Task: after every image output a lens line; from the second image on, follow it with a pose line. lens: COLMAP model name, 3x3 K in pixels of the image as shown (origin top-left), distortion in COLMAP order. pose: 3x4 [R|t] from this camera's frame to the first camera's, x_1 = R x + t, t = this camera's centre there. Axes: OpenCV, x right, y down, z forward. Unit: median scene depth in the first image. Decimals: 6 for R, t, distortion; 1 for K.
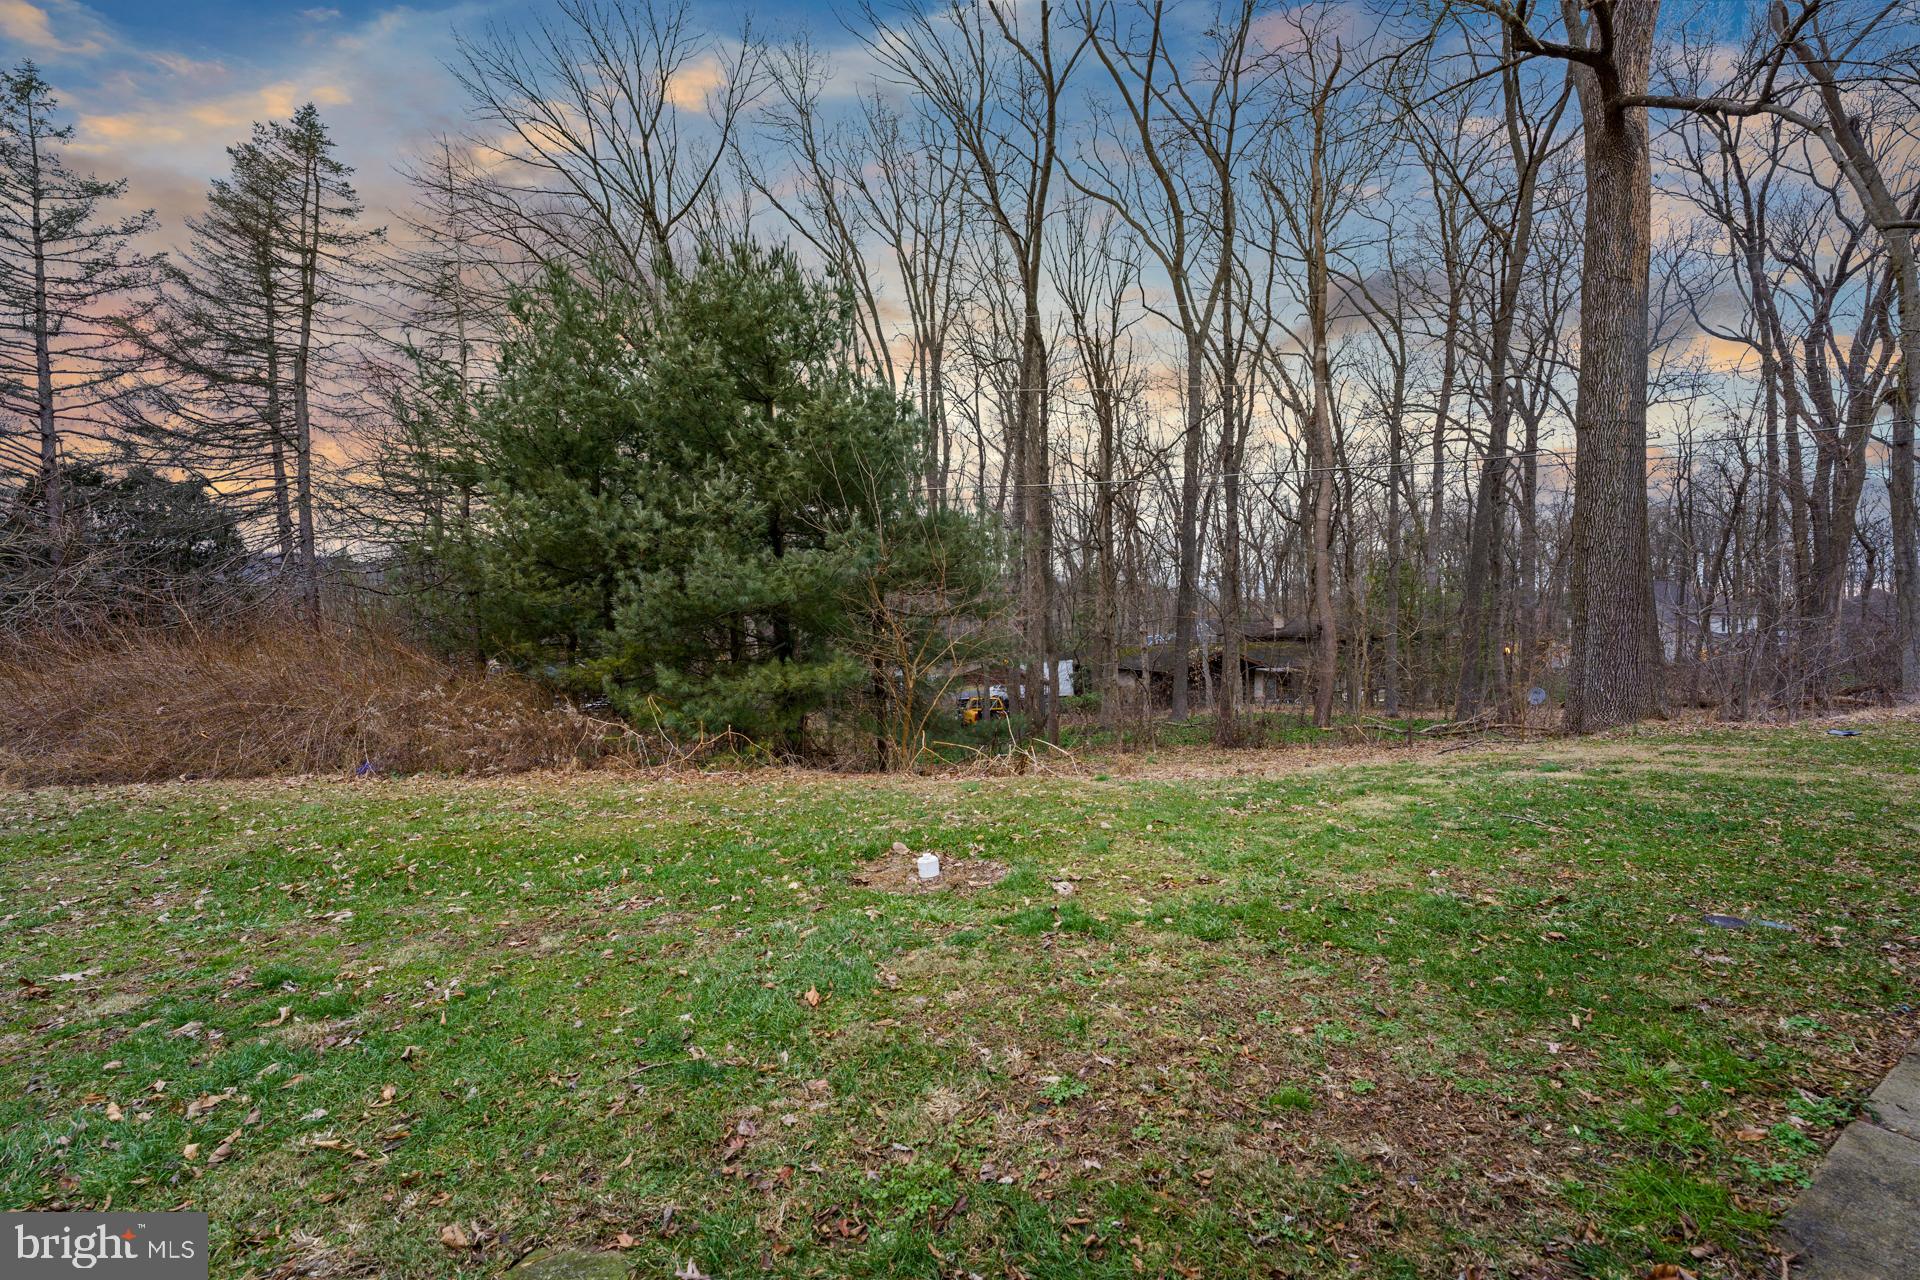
lens RADIAL K [[794.9, 0, 955.2], [0, 794.9, 641.7], [0, 0, 1]] dist [-0.025423, 0.003887]
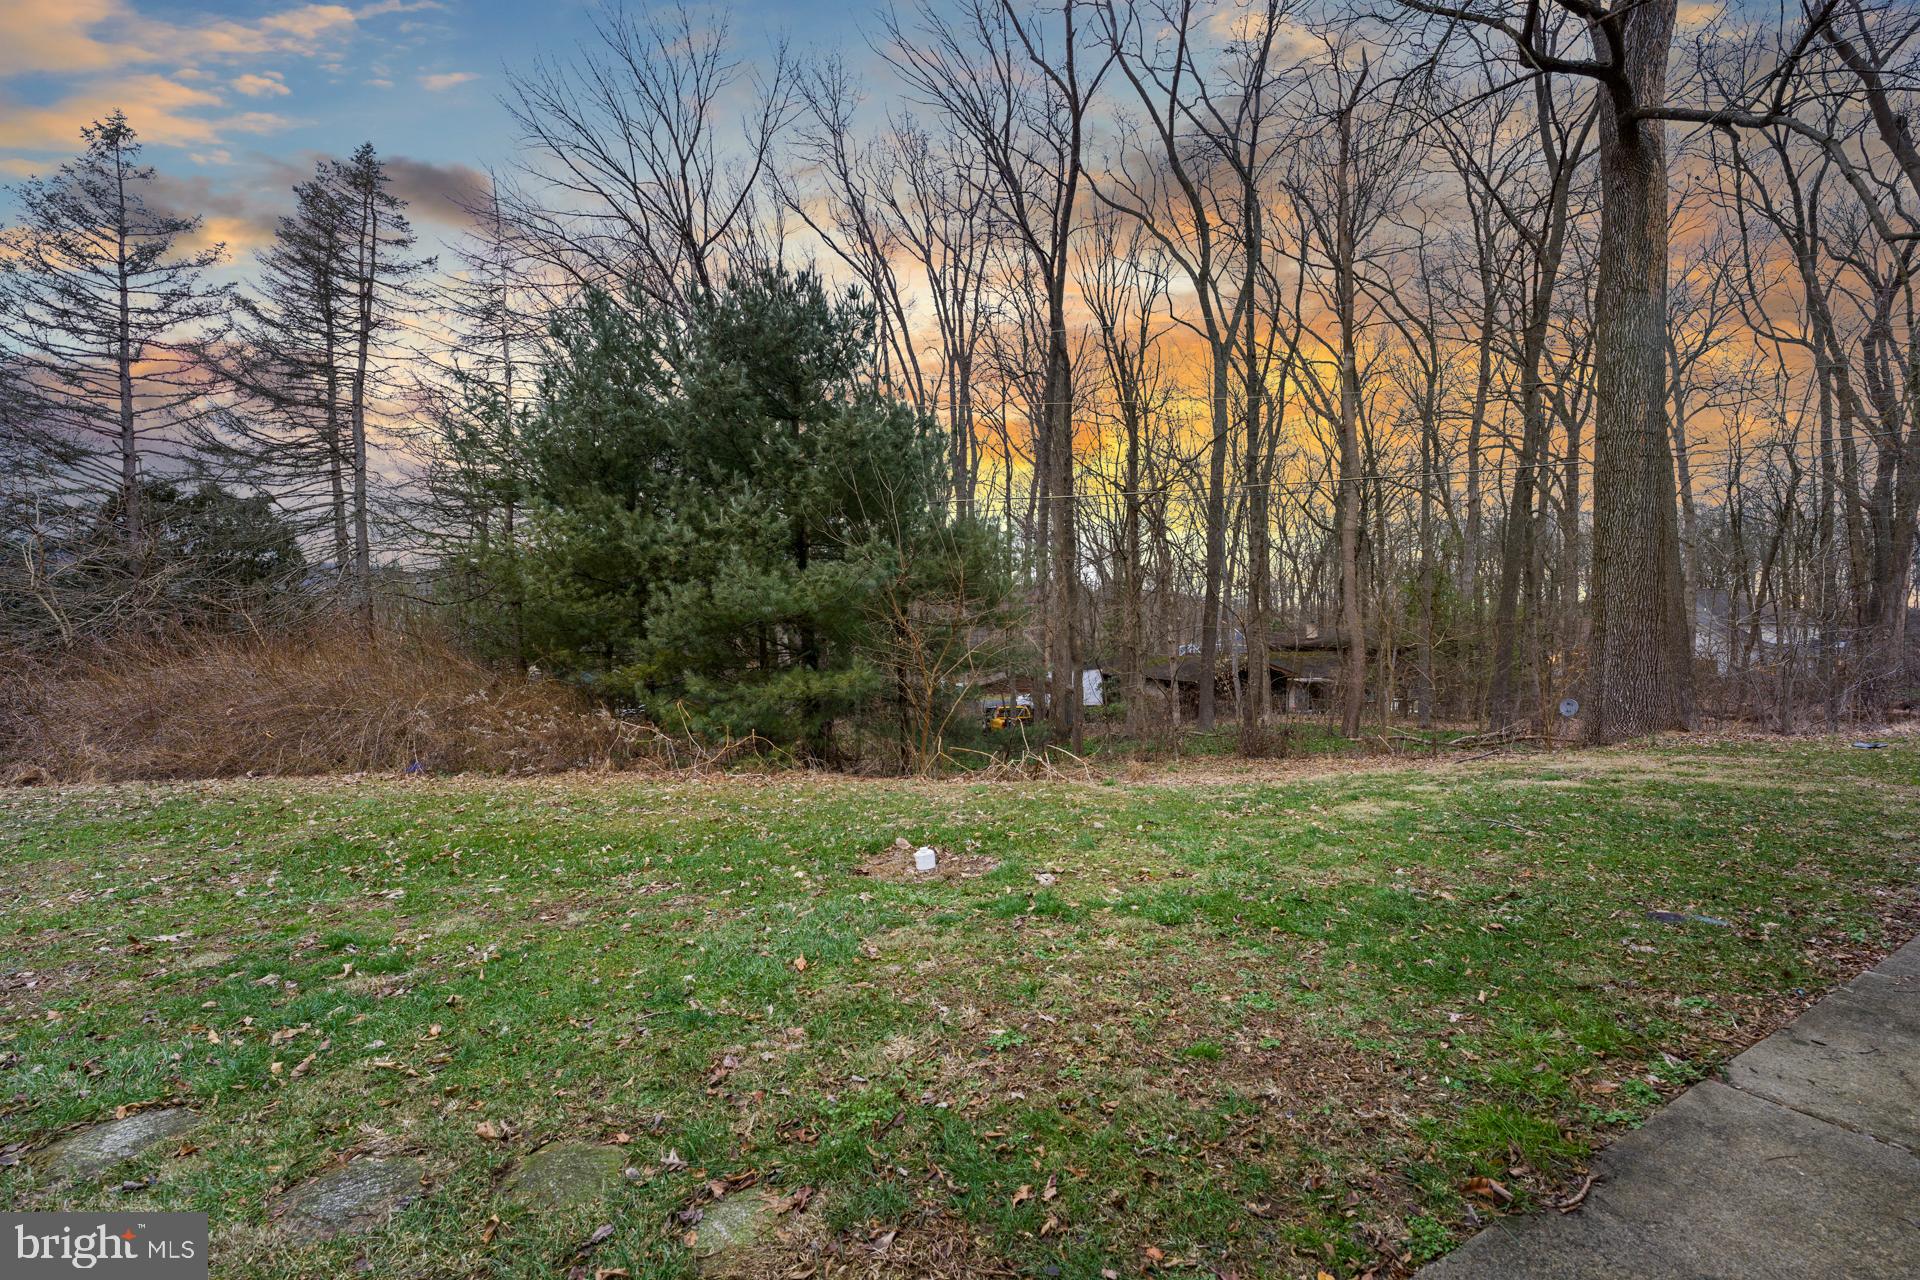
lens RADIAL K [[794.9, 0, 955.8], [0, 794.9, 642.4], [0, 0, 1]] dist [-0.025423, 0.003887]
pose [[0.999144, 0.002578, -0.041286, 0.021843], [-0.002999, 0.999944, -0.010145, 0.000061], [0.041257, 0.010261, 0.999096, -0.031747]]
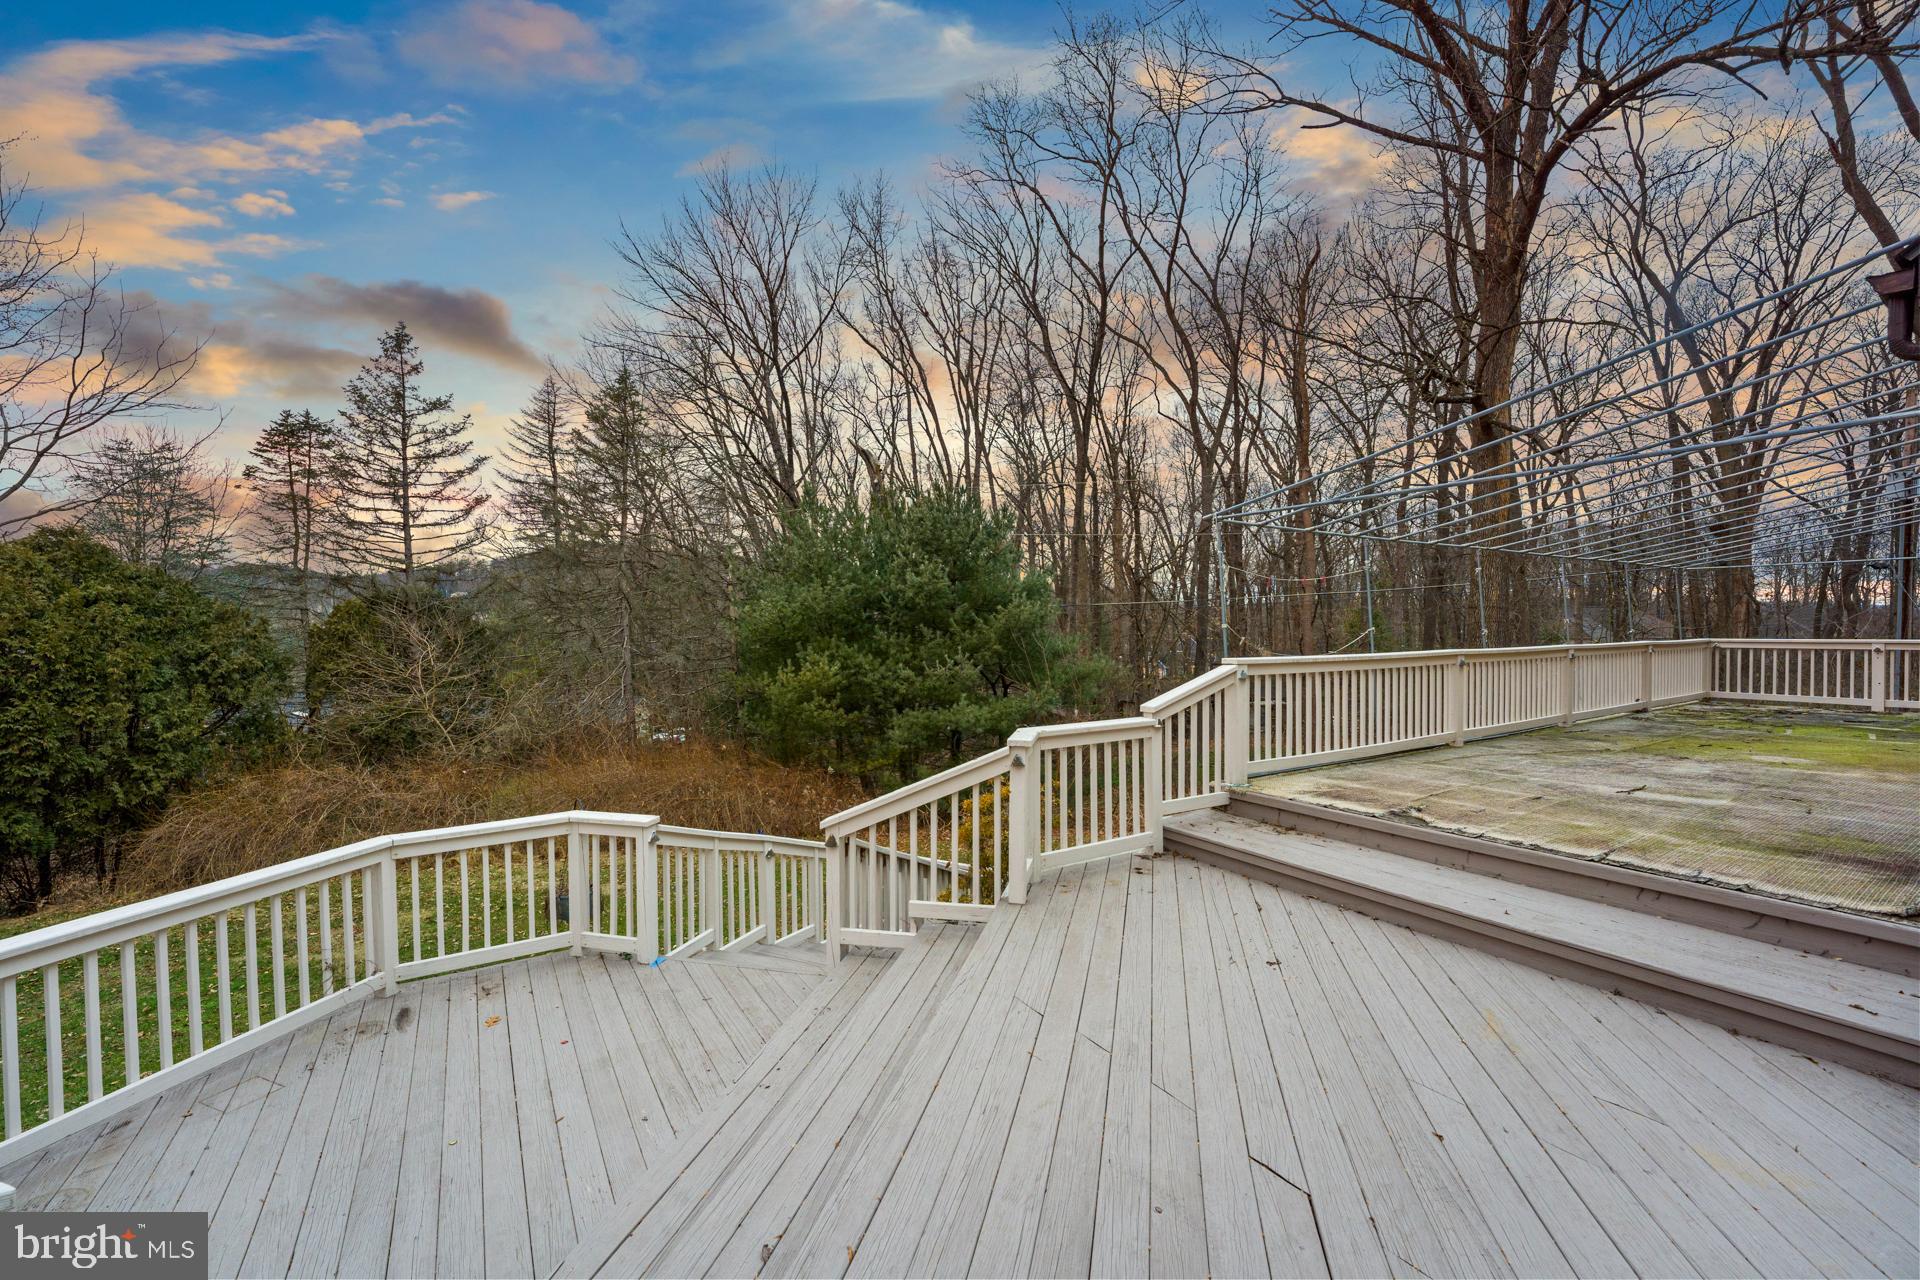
lens RADIAL K [[794.9, 0, 961.8], [0, 794.9, 637.1], [0, 0, 1]] dist [-0.025423, 0.003887]
pose [[0.999643, -0.009034, 0.025136, -0.310750], [0.009500, 0.999784, -0.018485, -0.198530], [-0.024963, 0.018718, 0.999513, -0.624076]]
